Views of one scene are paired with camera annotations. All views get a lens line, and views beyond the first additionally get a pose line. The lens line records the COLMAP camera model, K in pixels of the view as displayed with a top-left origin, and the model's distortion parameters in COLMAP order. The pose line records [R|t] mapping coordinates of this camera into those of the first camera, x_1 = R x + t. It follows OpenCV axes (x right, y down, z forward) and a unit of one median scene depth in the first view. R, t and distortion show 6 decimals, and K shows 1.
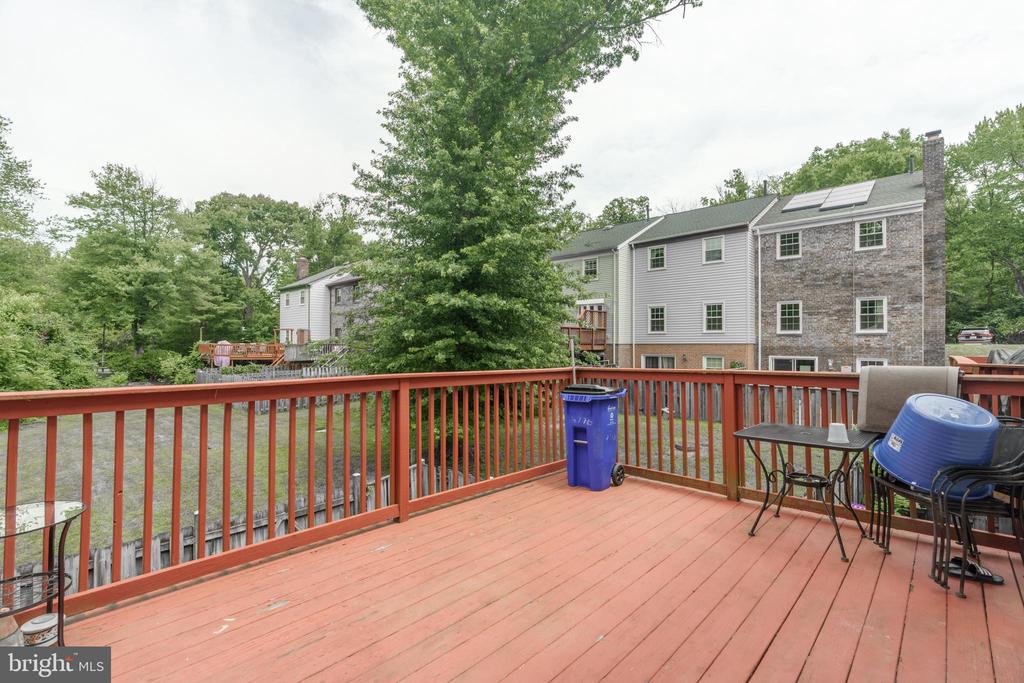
lens RADIAL K [[471.2, 0, 512.0], [0, 471.2, 341.5], [0, 0, 1]] dist [-0.003779, -0.000319]
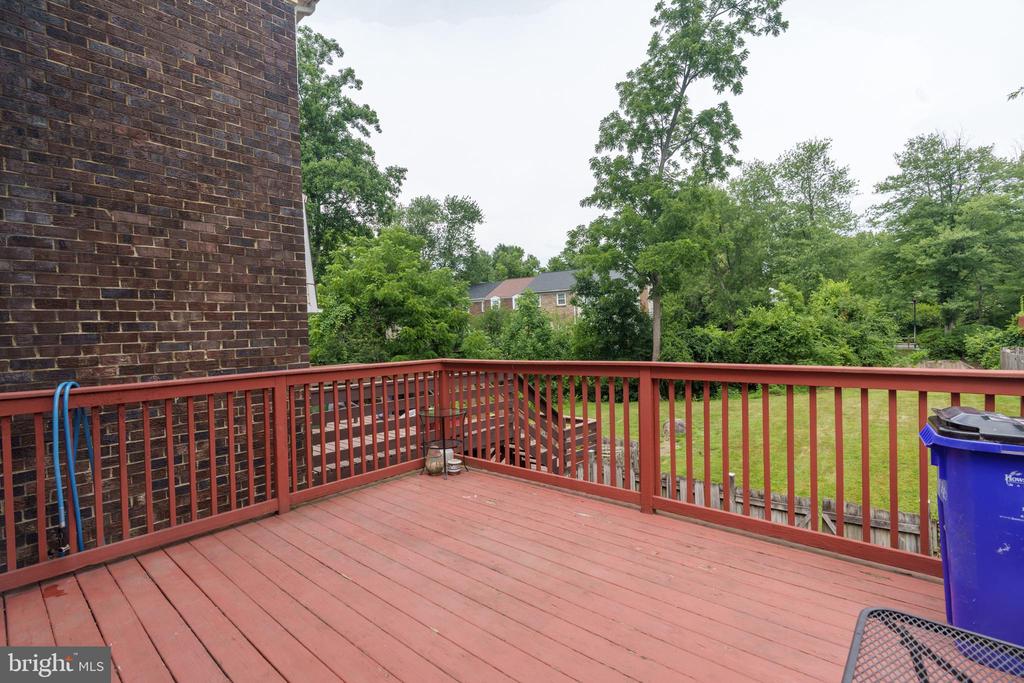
lens RADIAL K [[465.3, 0, 507.1], [0, 465.3, 339.2], [0, 0, 1]] dist [-0.003350, 0.000495]
pose [[0.035725, 0.005249, -0.999348, 0.100954], [0.044490, 0.998986, 0.006838, 0.000490], [0.998371, -0.044705, 0.035455, 0.097451]]
